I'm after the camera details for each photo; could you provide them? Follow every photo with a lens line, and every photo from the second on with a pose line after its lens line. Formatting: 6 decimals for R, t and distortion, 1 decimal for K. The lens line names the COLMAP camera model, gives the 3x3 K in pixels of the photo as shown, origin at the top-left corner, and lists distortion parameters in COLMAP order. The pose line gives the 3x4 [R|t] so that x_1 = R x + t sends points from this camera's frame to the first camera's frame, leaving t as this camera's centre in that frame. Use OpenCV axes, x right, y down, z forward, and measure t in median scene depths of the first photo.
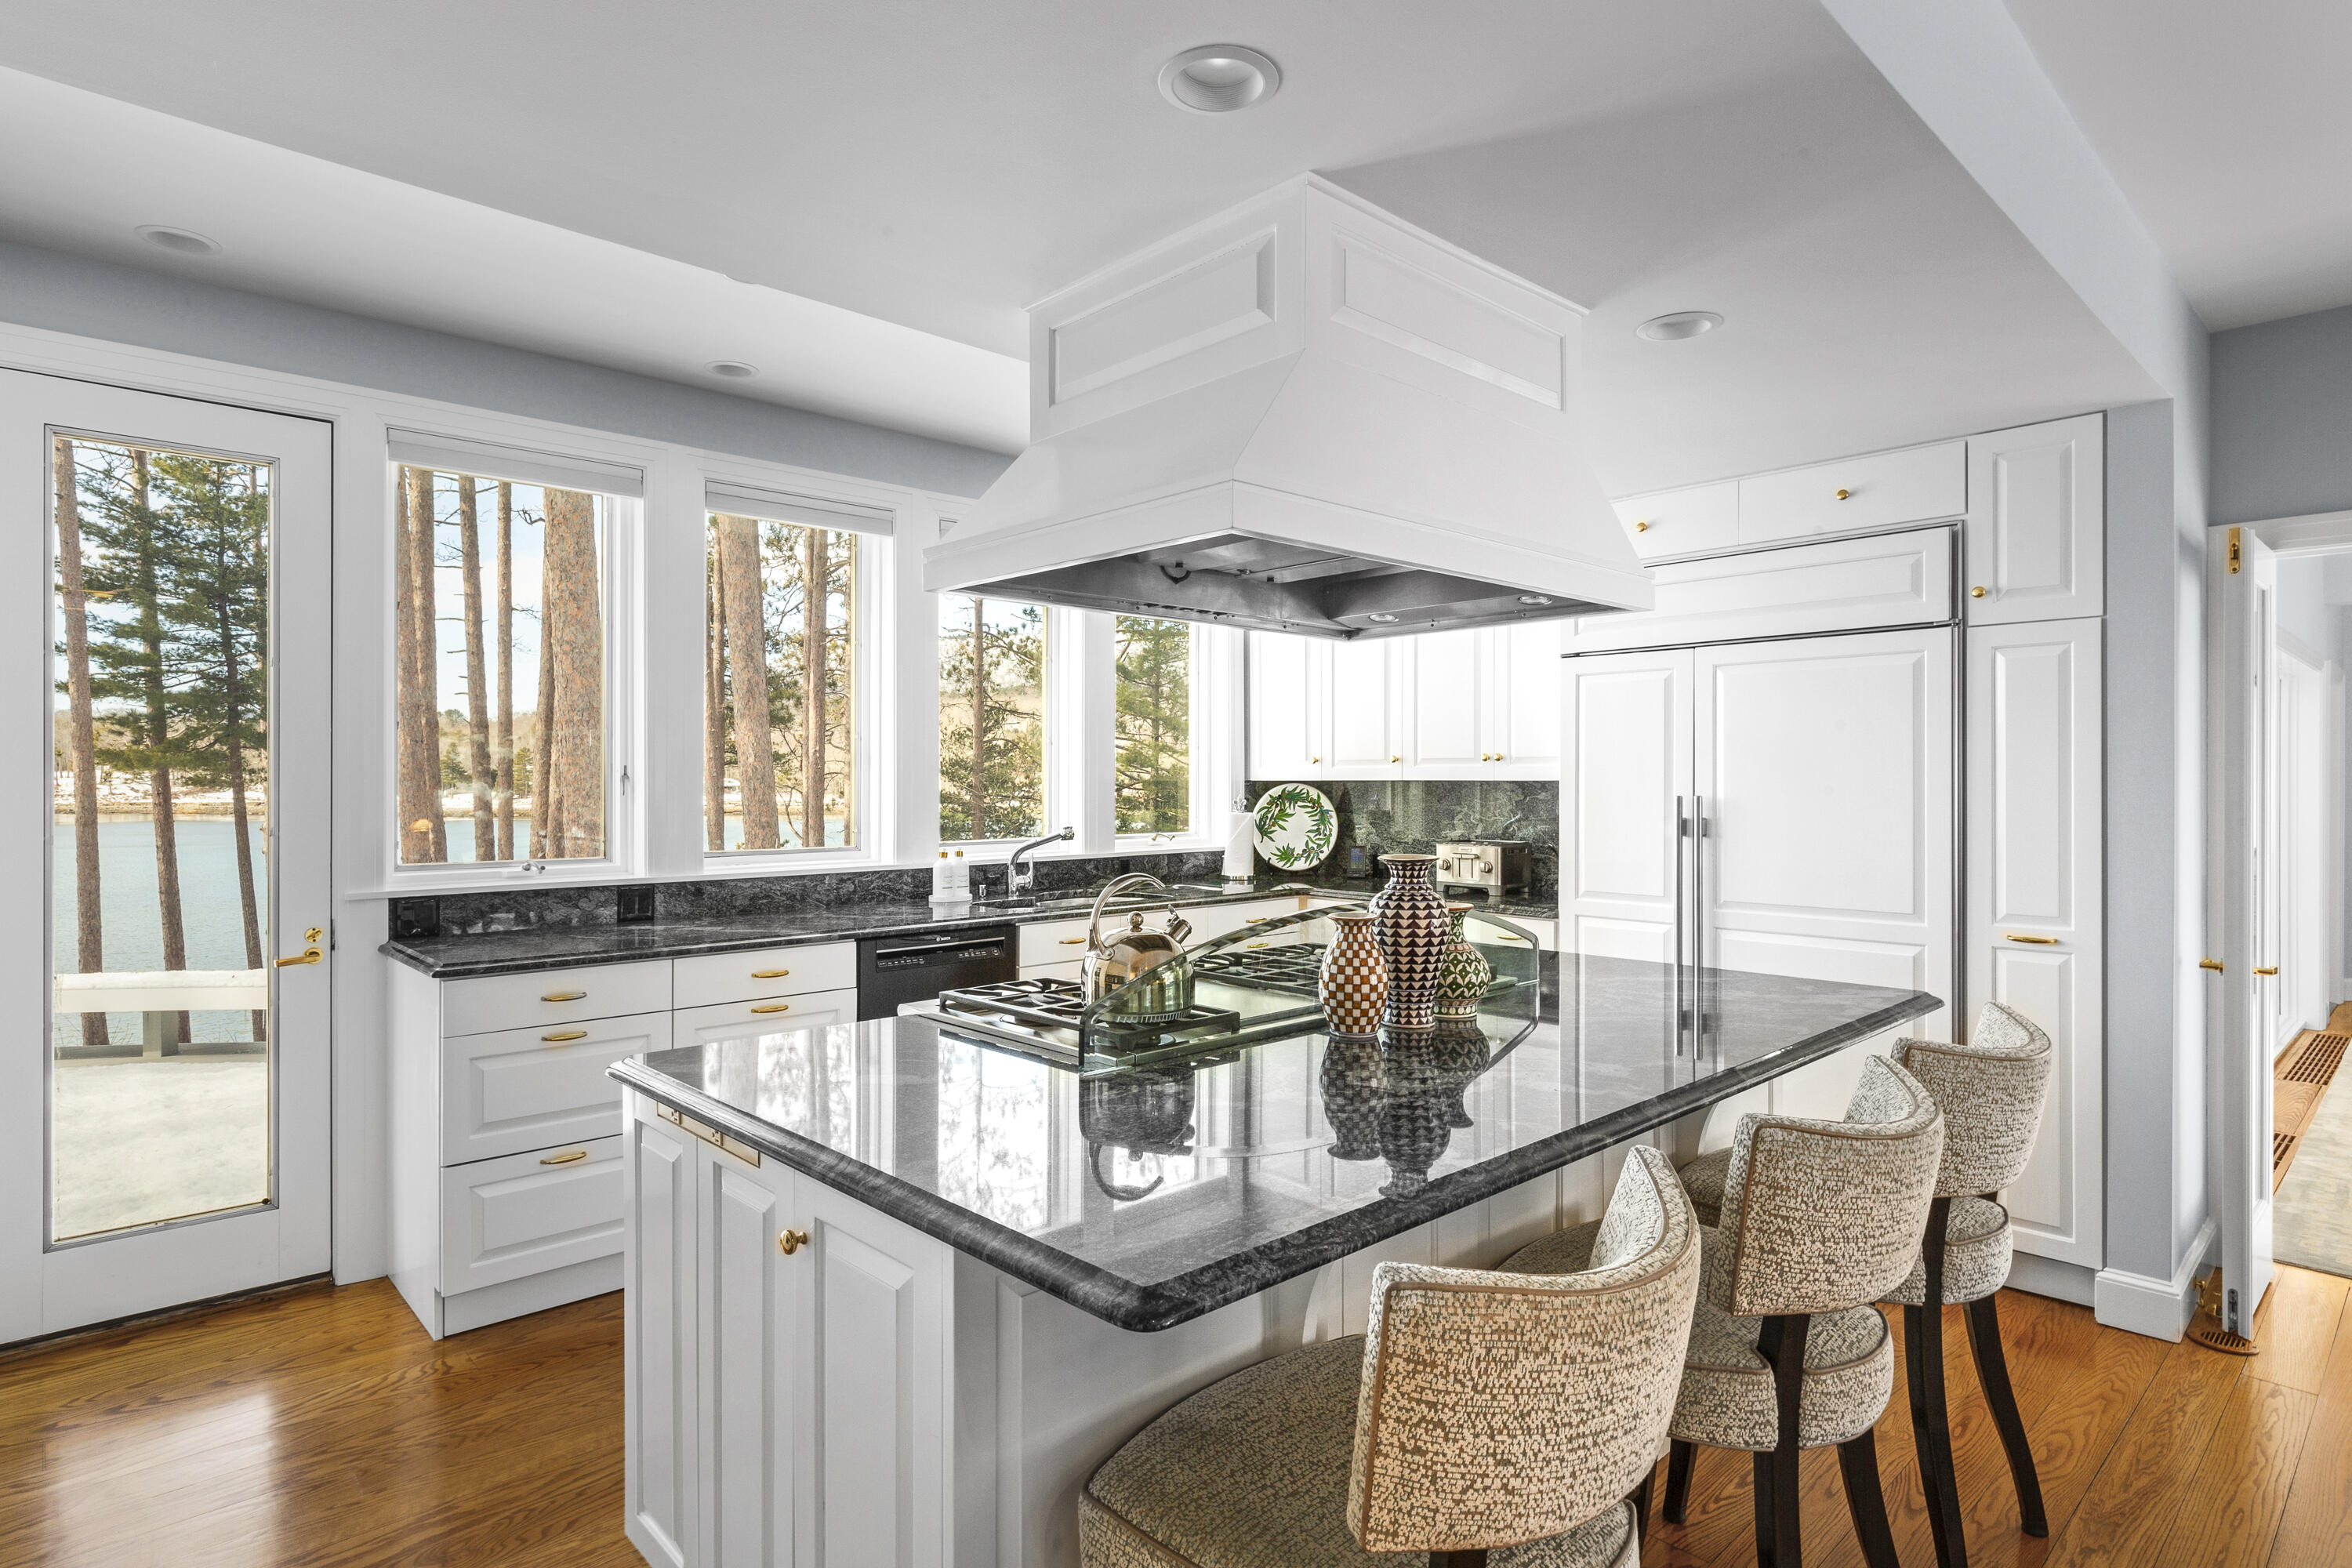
lens RADIAL K [[1214.9, 0, 1176.0], [0, 1214.9, 784.0], [0, 0, 1]] dist [-0.002253, -0.000734]
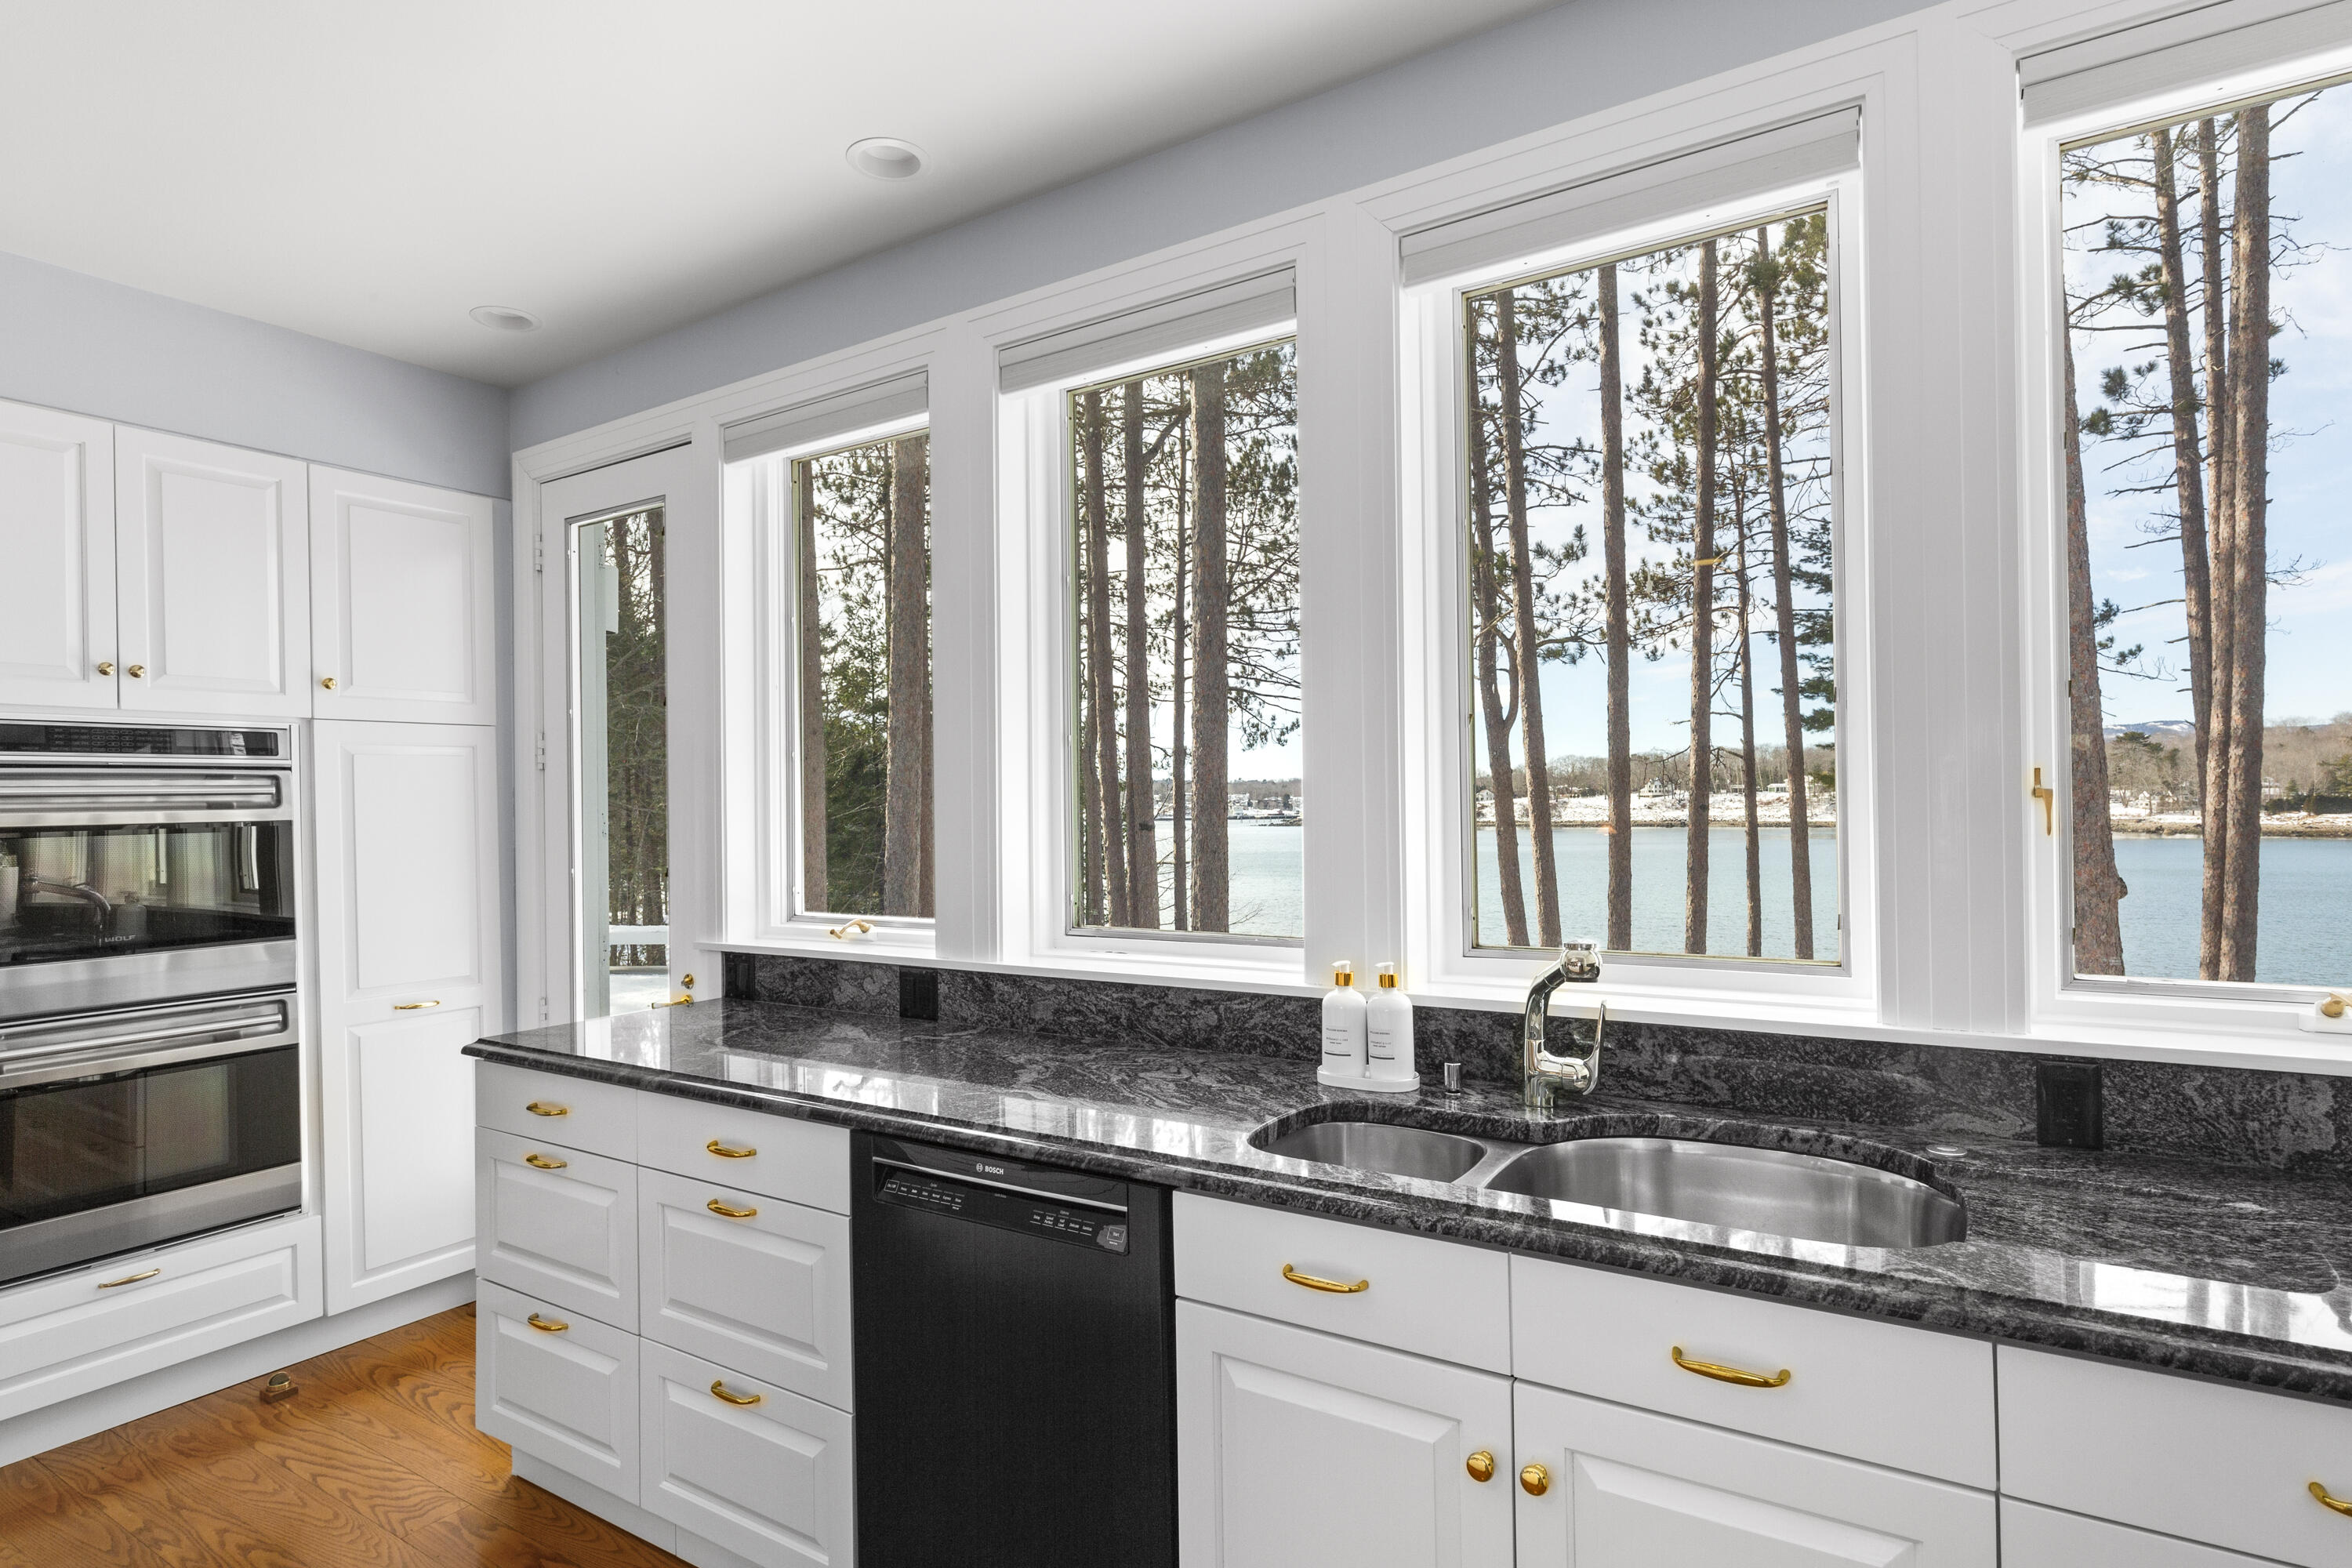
lens RADIAL K [[1214.9, 0, 1176.0], [0, 1214.9, 784.0], [0, 0, 1]] dist [-0.002253, -0.000734]
pose [[0.236495, -0.026291, -0.971277, 0.258524], [0.012983, 0.999630, -0.023897, -0.003472], [0.971546, -0.006958, 0.236749, 0.936889]]
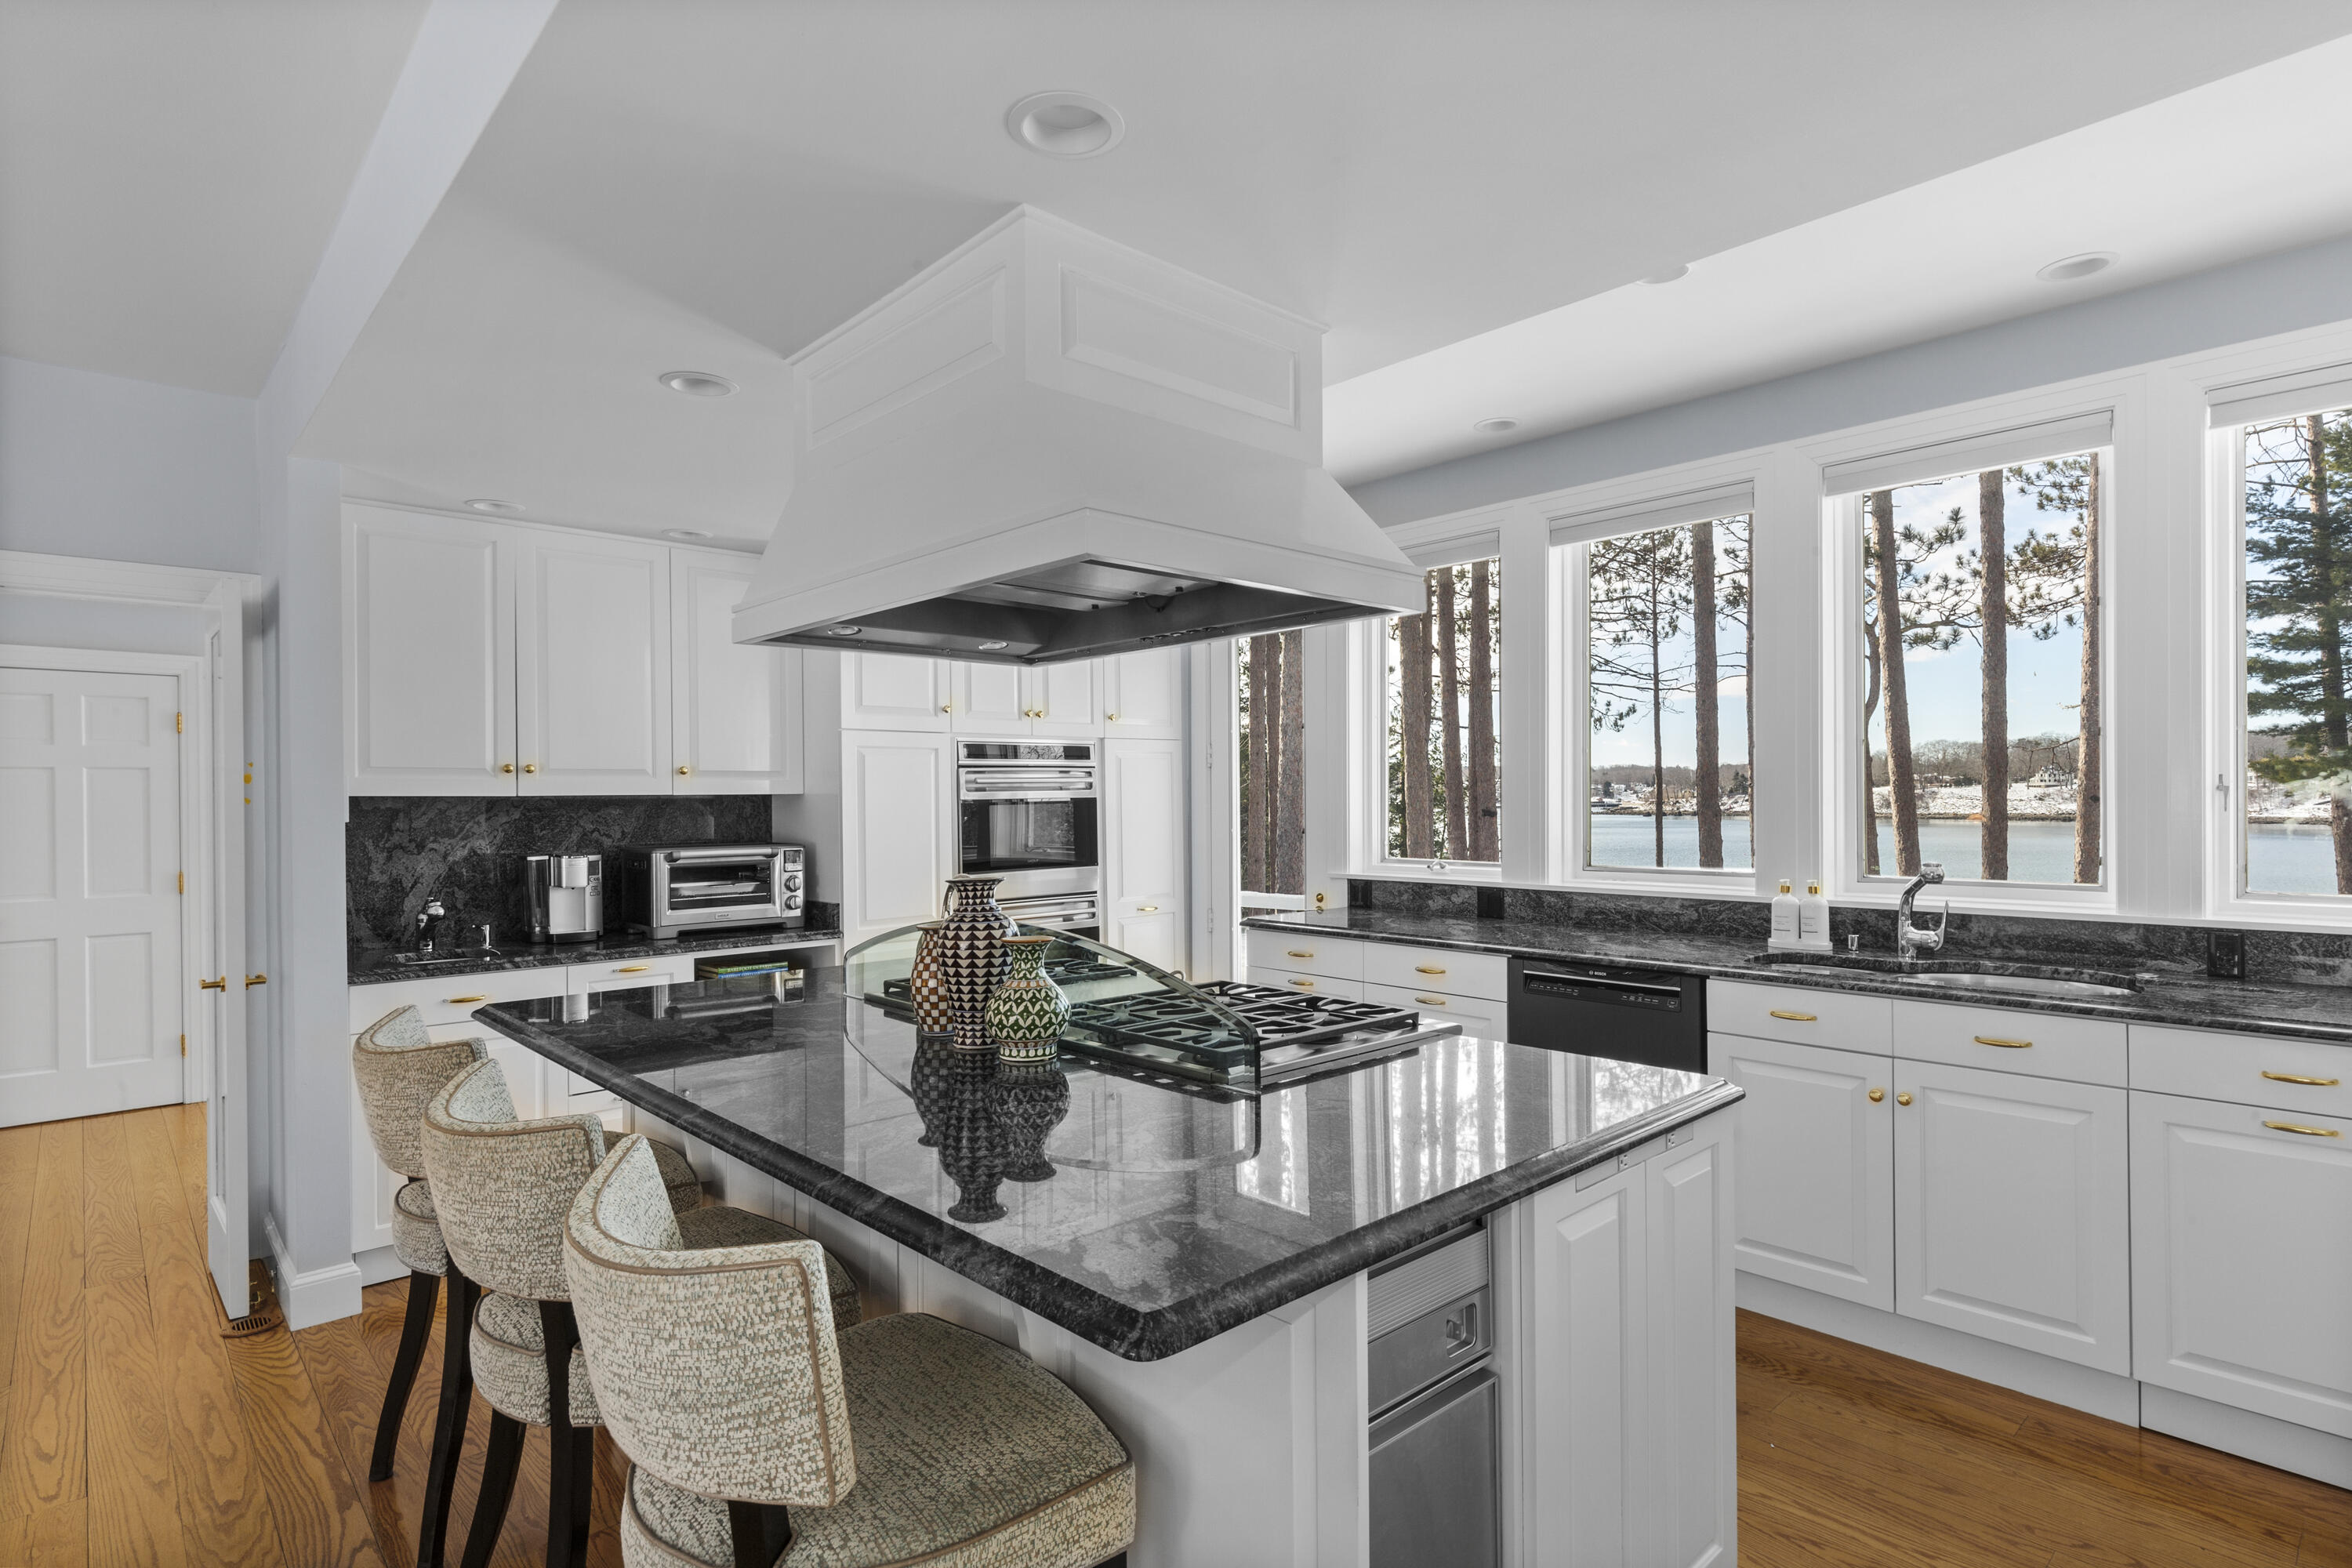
lens RADIAL K [[1193.0, 0, 1173.1], [0, 1193.0, 792.5], [0, 0, 1]] dist [-0.001890, -0.000437]
pose [[-0.019187, -0.007656, -0.999787, 0.678118], [0.004389, 0.999960, -0.007741, -0.000782], [0.999806, -0.004536, -0.019153, 0.686073]]
